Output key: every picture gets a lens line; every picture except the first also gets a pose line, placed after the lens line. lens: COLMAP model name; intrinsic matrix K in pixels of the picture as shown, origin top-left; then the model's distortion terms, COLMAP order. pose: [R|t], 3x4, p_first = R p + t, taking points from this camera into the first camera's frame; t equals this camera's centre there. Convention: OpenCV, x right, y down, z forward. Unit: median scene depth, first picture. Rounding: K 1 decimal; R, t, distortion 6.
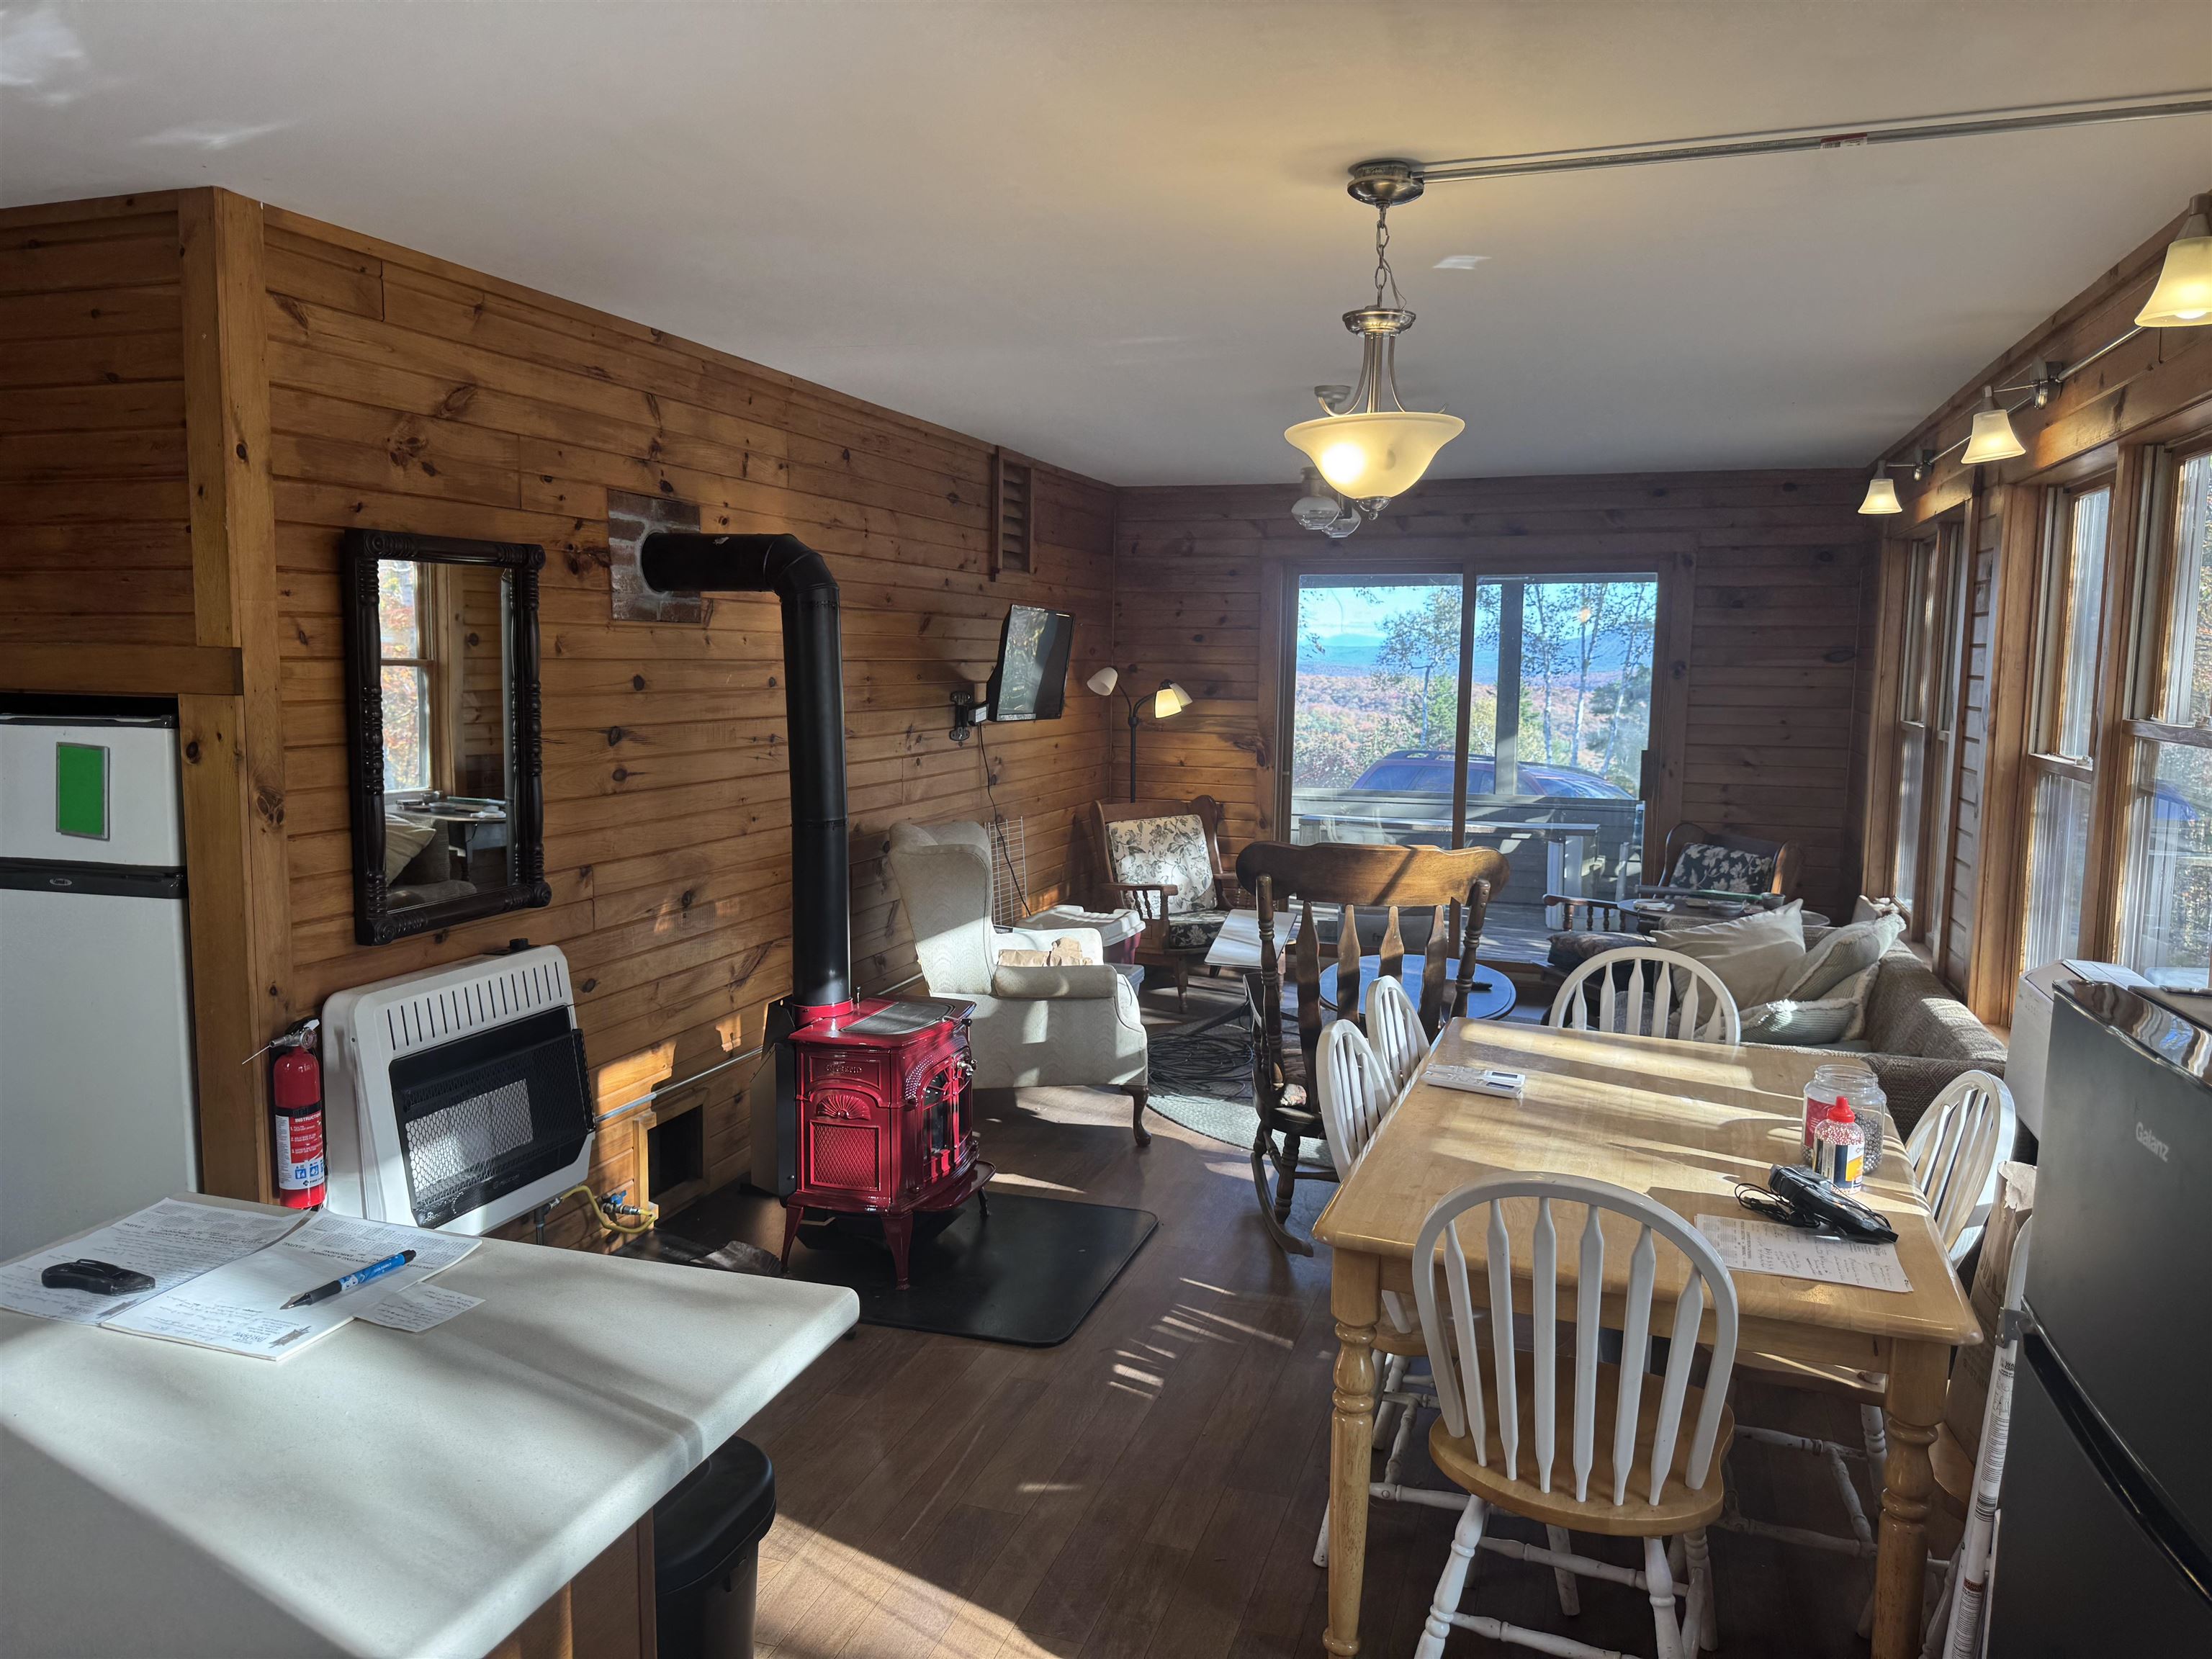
lens RADIAL K [[1536.4, 0, 1106.0], [0, 1536.4, 829.5], [0, 0, 1]] dist [0.028263, -0.105801]
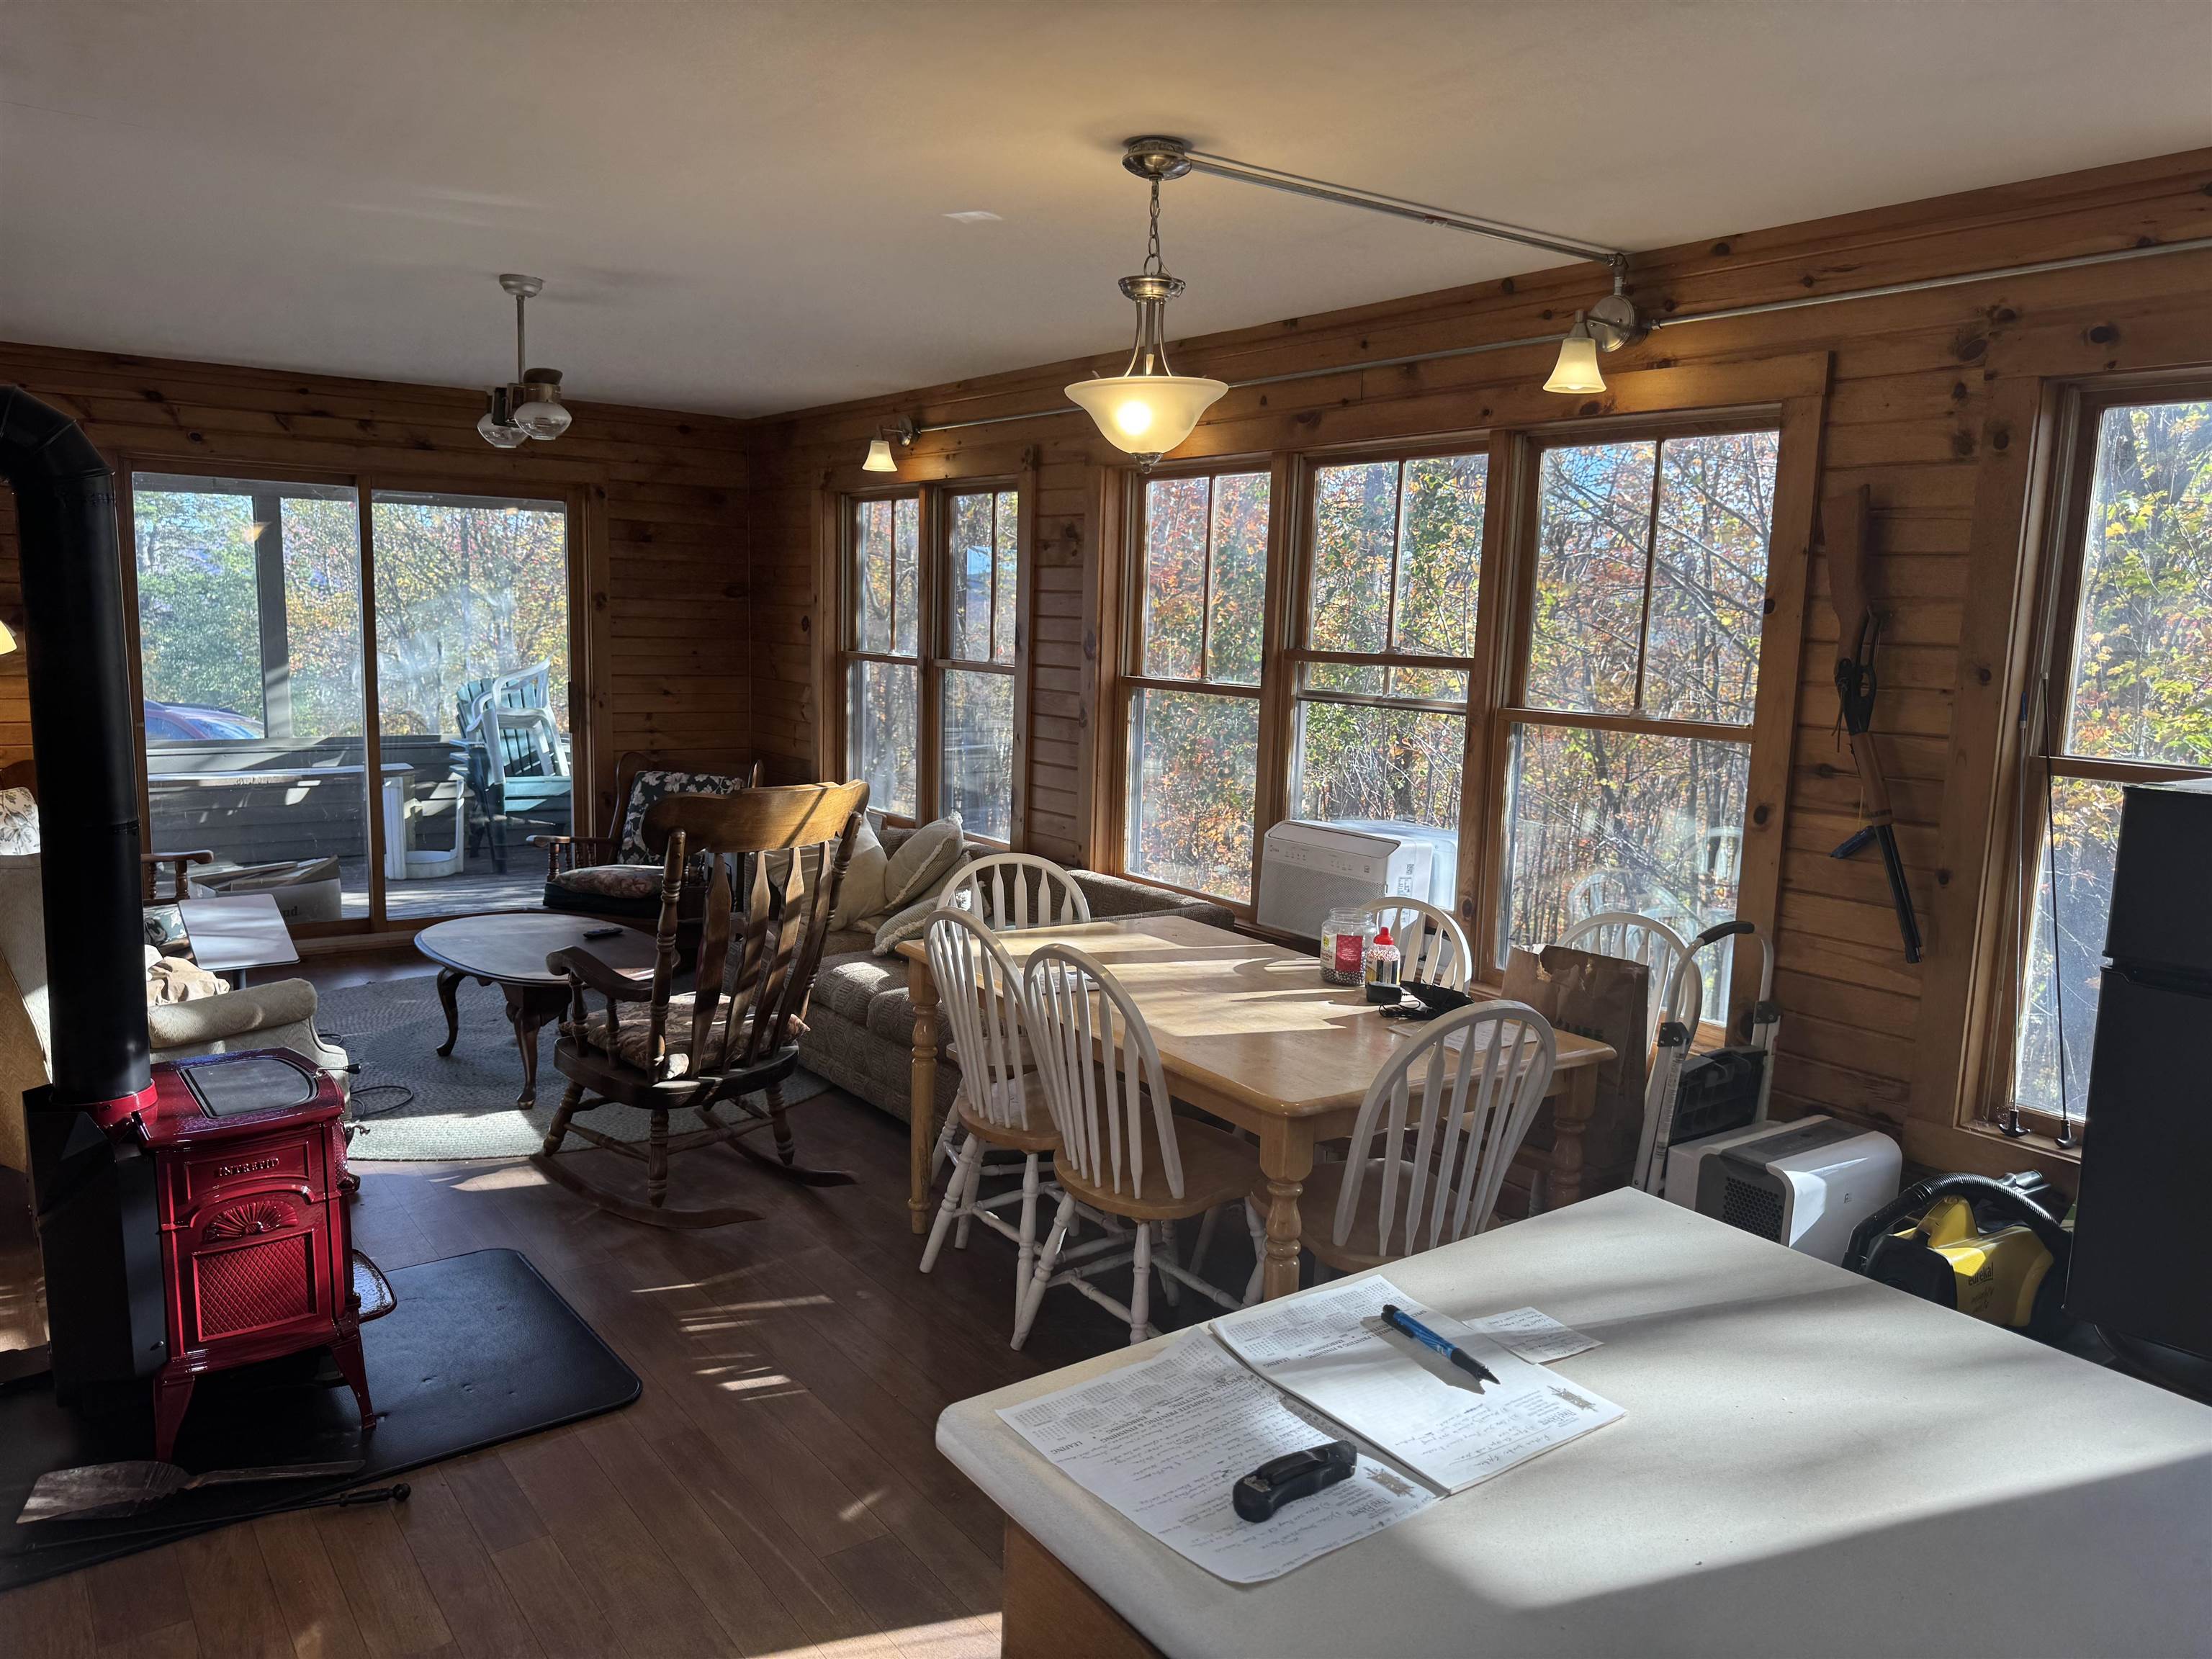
lens RADIAL K [[1545.0, 0, 1089.0], [0, 1545.0, 823.4], [0, 0, 1]] dist [0.104656, -0.103991]
pose [[0.575154, -0.106626, 0.811067, -0.306123], [0.071363, 0.994229, 0.080099, -0.019206], [-0.814927, 0.011811, 0.579444, 0.153646]]
